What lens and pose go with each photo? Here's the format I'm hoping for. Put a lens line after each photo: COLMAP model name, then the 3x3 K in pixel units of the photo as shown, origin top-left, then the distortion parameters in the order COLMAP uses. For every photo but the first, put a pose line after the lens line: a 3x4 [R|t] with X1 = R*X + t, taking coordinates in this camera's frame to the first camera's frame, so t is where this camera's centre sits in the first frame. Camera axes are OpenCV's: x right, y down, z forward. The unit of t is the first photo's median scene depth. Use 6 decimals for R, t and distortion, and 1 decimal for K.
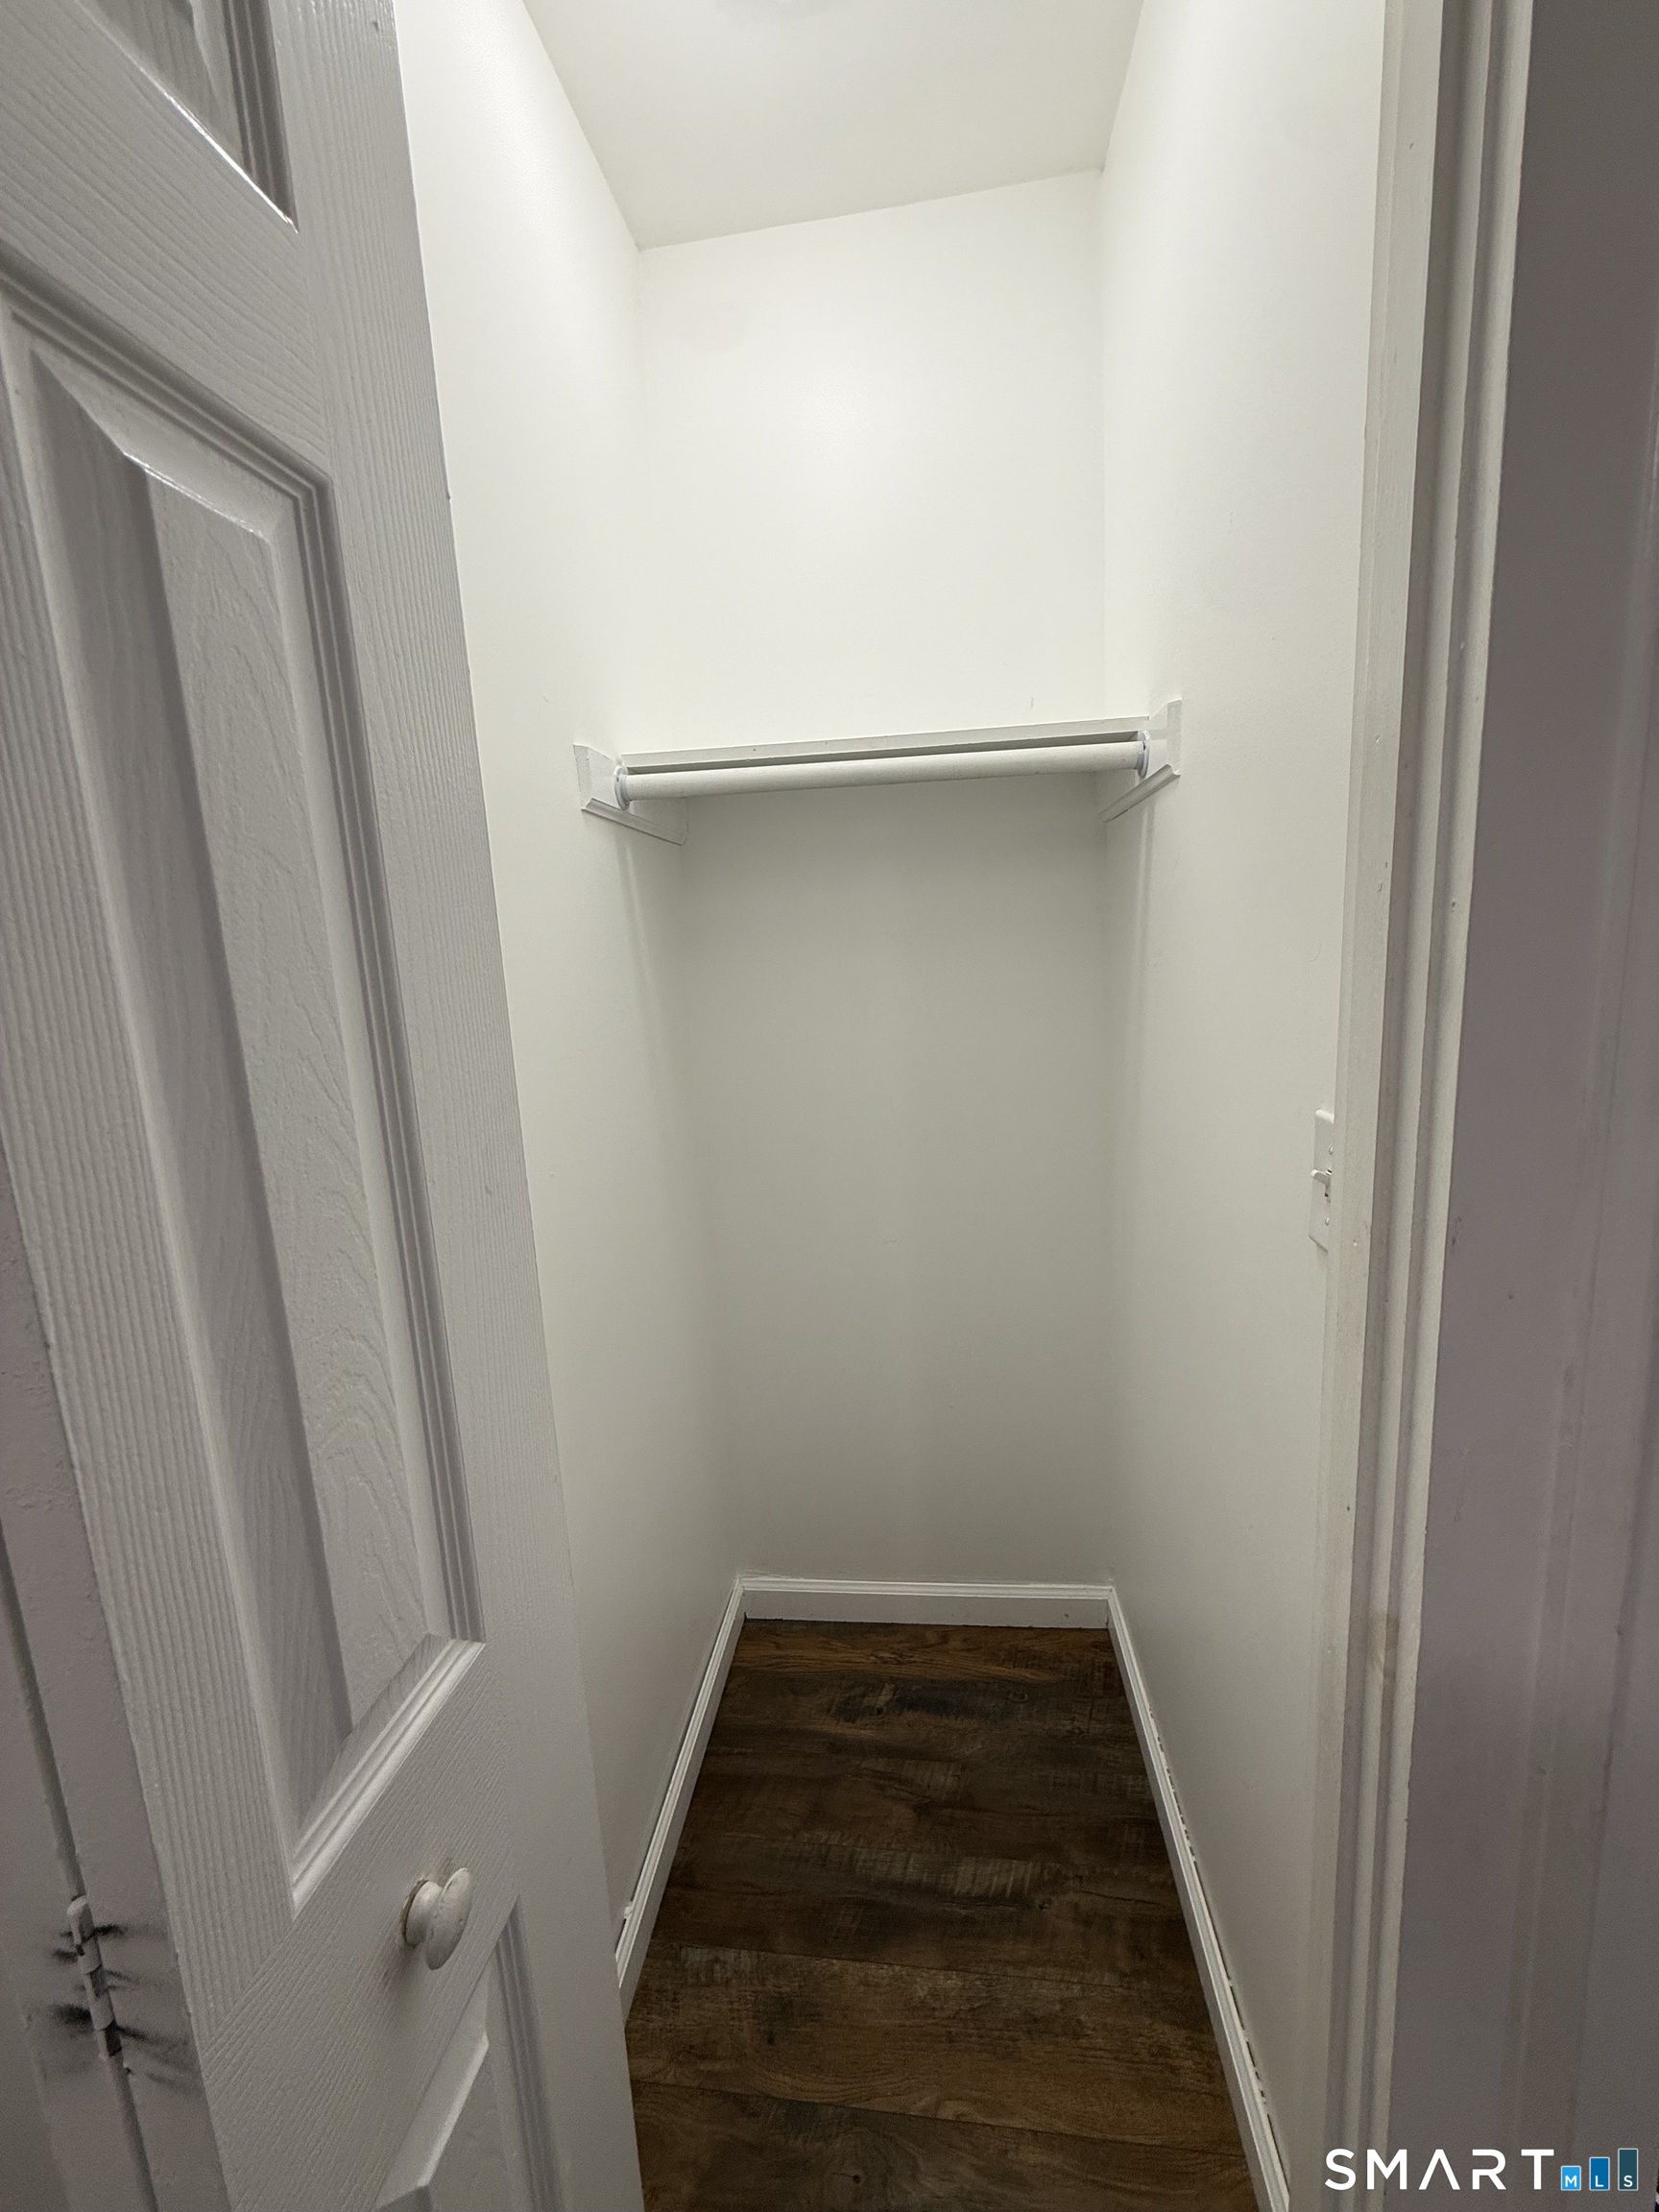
lens RADIAL K [[873.4, 0, 842.9], [0, 873.4, 1100.0], [0, 0, 1]] dist [-0.000844, 0.000898]
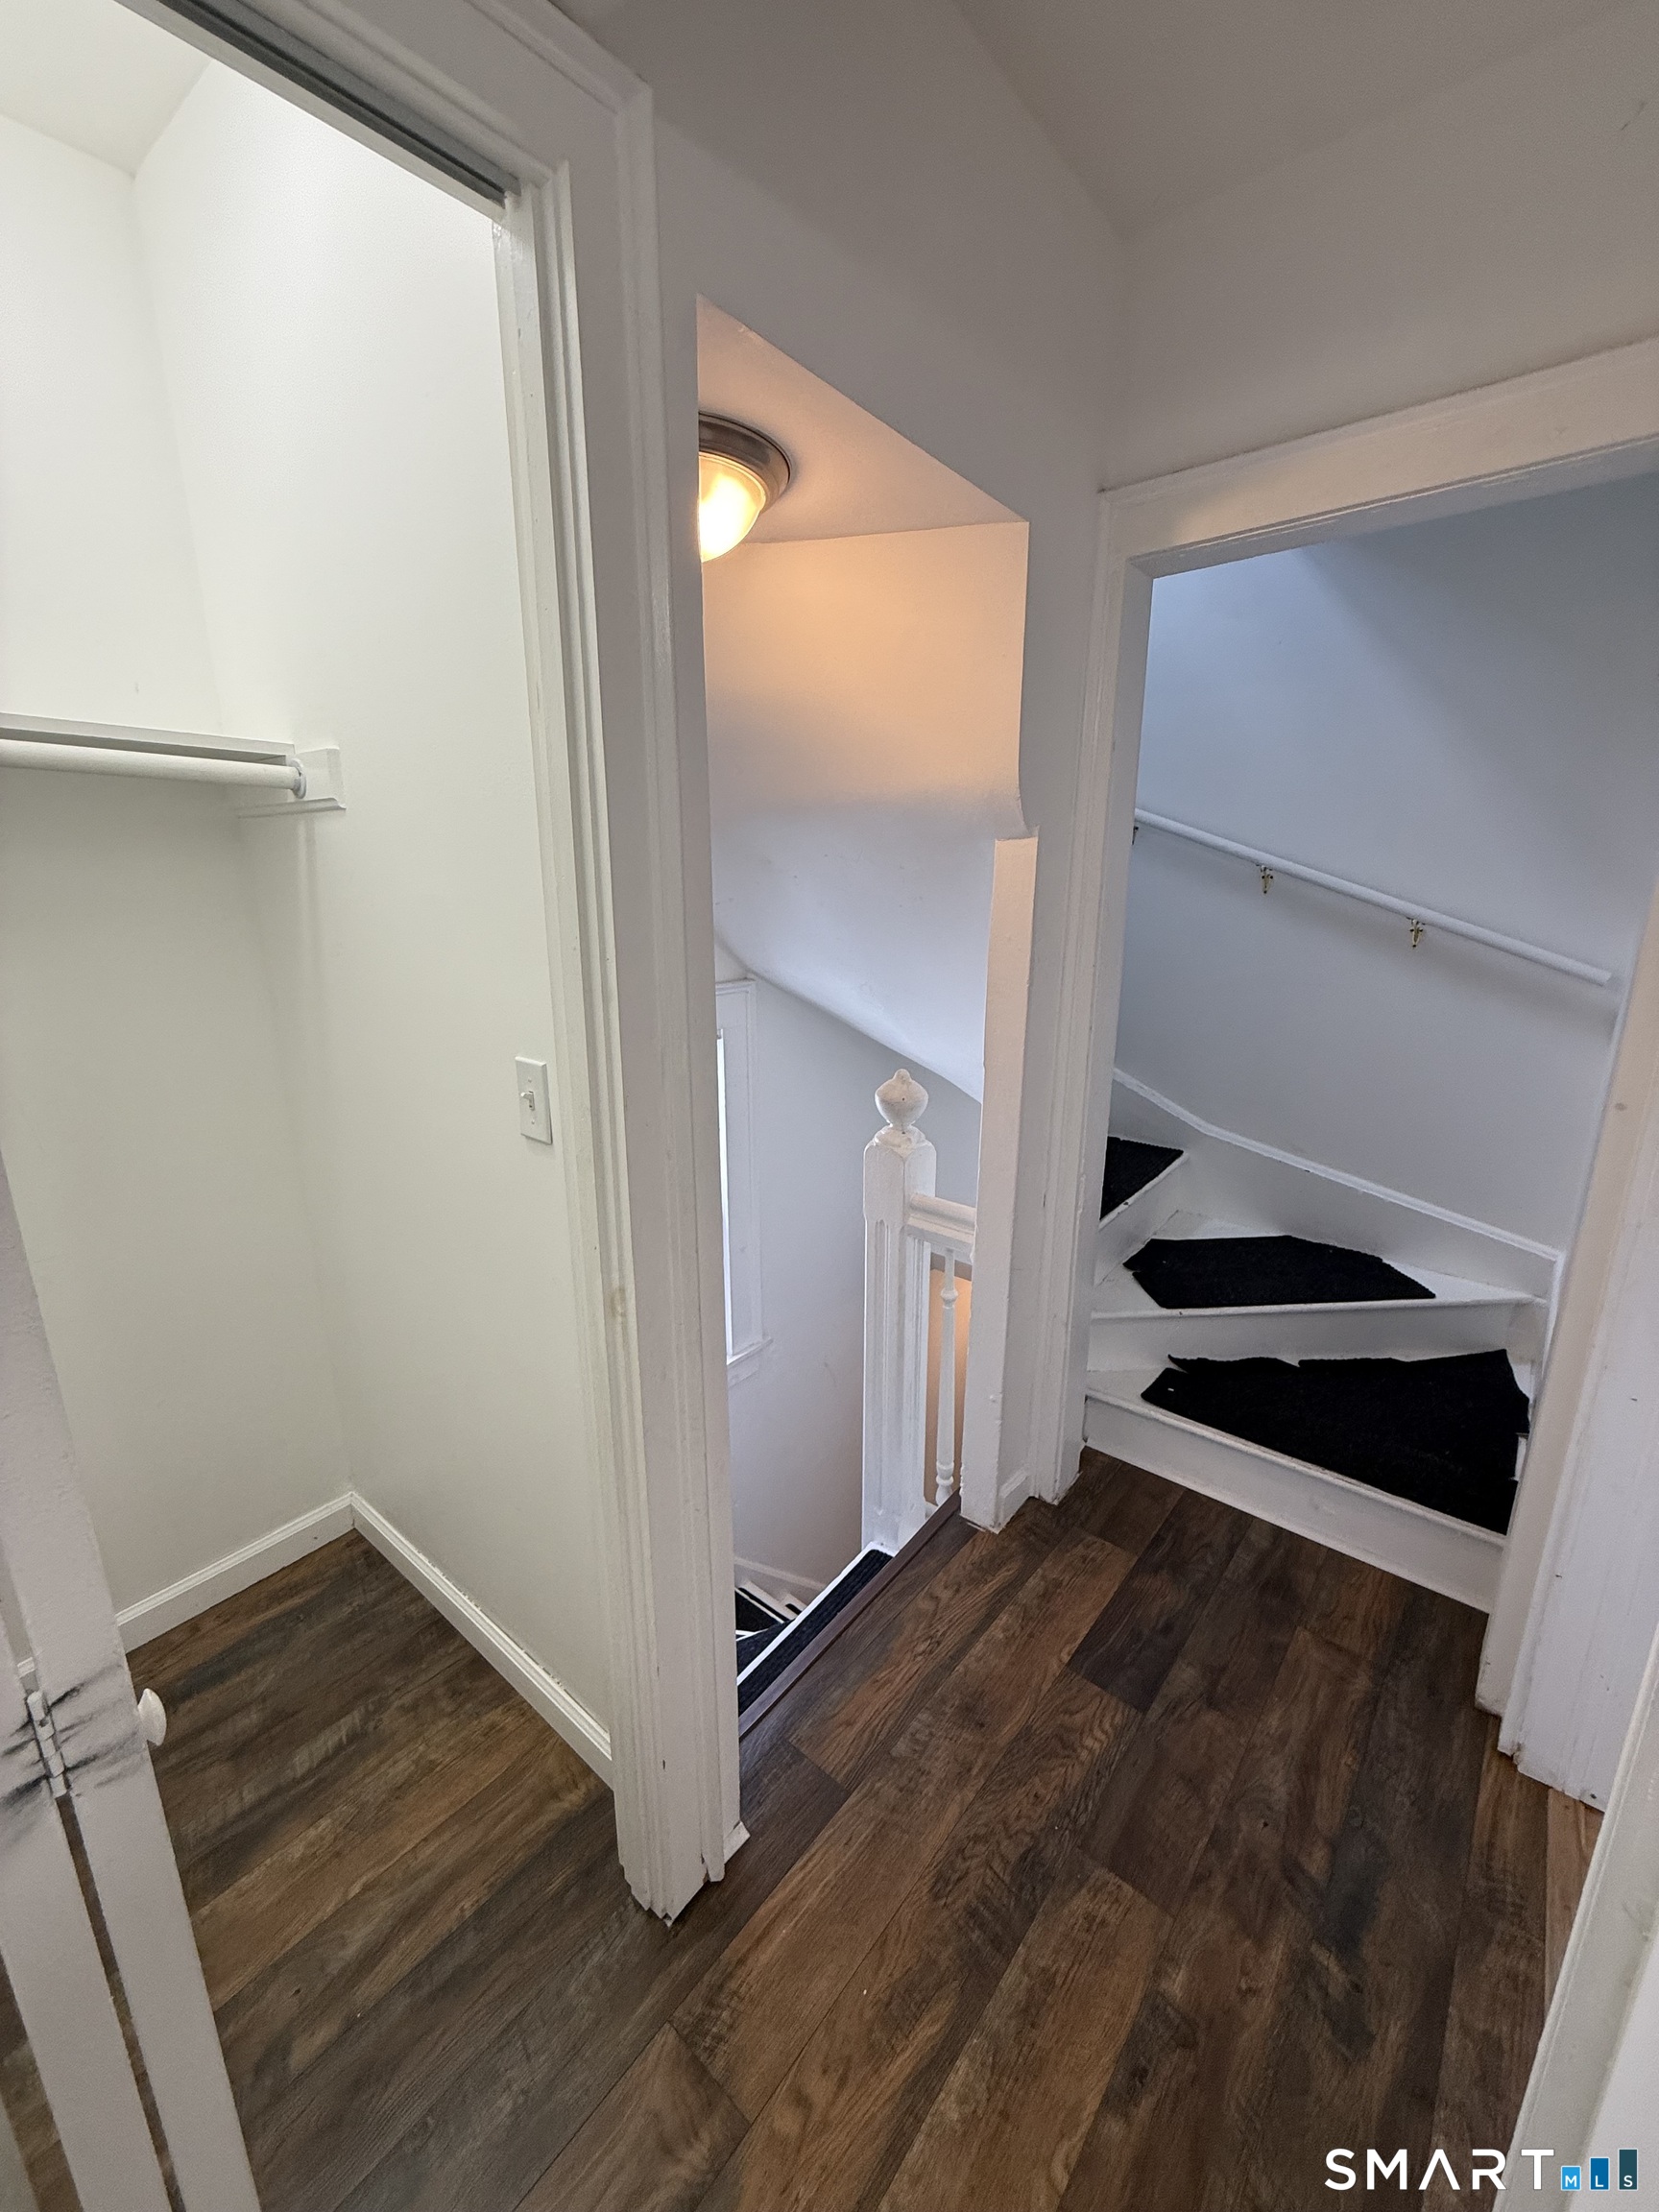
lens RADIAL K [[873.4, 0, 830.9], [0, 873.4, 1100.2], [0, 0, 1]] dist [-0.000844, 0.000898]
pose [[0.538008, -0.159751, 0.827664, -0.302109], [0.111934, 0.986722, 0.117691, -0.021006], [-0.835475, 0.029325, 0.548745, -0.235027]]
